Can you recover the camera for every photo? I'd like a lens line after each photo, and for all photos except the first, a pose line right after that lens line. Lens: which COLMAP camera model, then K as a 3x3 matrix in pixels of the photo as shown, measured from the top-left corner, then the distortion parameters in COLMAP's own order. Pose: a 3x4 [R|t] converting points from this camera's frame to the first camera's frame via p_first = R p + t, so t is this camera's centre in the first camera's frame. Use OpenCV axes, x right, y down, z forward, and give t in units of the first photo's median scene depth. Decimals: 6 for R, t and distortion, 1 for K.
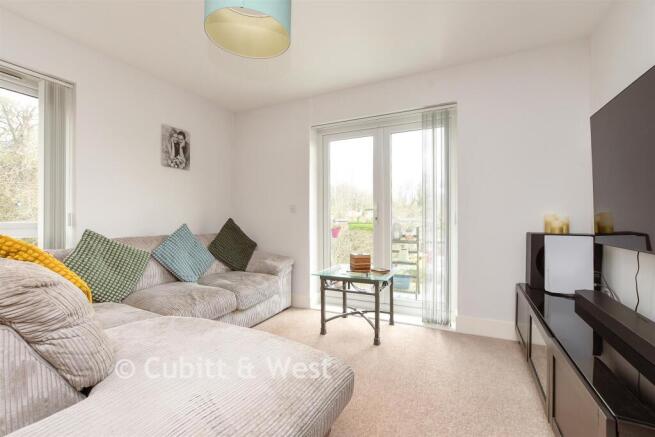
lens RADIAL K [[288.1, 0, 329.5], [0, 288.1, 218.9], [0, 0, 1]] dist [-0.018462, -0.000046]
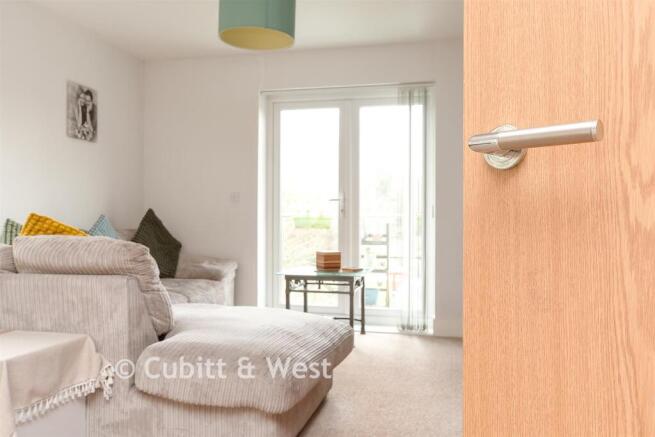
lens RADIAL K [[565.6, 0, 326.9], [0, 565.6, 217.6], [0, 0, 1]] dist [0.046989, -0.001790]
pose [[0.976429, 0.007286, 0.215717, -0.237142], [-0.007000, 0.999973, -0.002090, 0.022754], [-0.215726, 0.000530, 0.976454, -0.583305]]
